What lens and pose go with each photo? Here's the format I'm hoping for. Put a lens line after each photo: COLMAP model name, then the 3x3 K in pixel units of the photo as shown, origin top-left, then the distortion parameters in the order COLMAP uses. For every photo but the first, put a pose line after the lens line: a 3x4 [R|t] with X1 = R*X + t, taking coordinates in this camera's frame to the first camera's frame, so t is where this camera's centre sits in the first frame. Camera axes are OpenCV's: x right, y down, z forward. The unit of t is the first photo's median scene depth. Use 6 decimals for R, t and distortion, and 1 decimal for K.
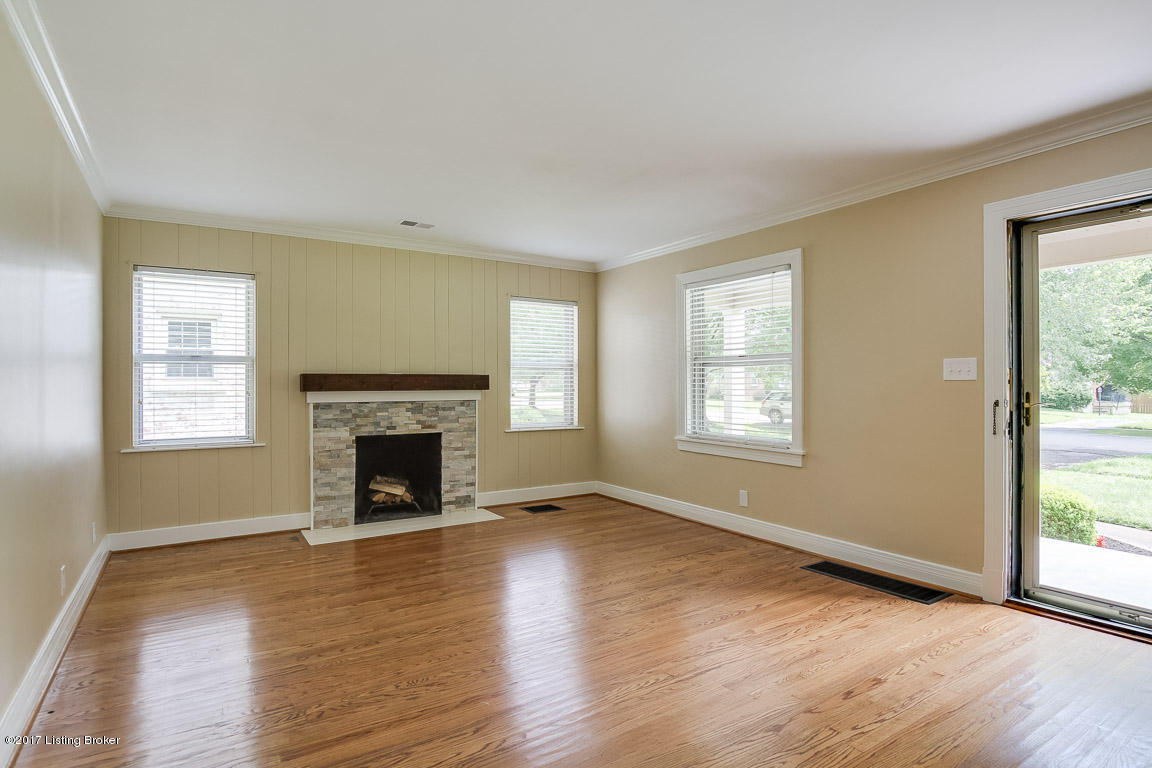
lens RADIAL K [[593.6, 0, 575.9], [0, 593.6, 383.3], [0, 0, 1]] dist [-0.027477, -0.001396]
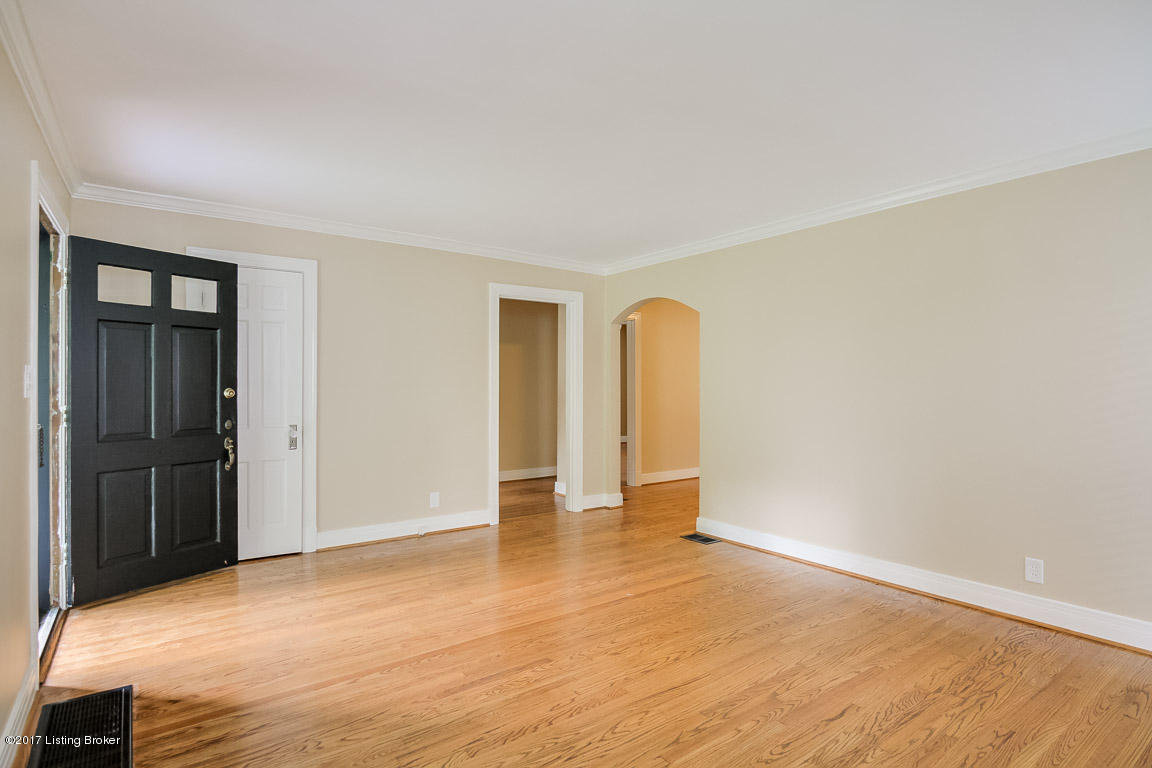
lens RADIAL K [[593.6, 0, 575.2], [0, 593.6, 383.4], [0, 0, 1]] dist [-0.027477, -0.001396]
pose [[-0.998534, 0.000433, -0.054131, 0.053801], [0.000347, 0.999999, 0.001600, -0.021082], [0.054131, 0.001579, -0.998533, 1.727555]]
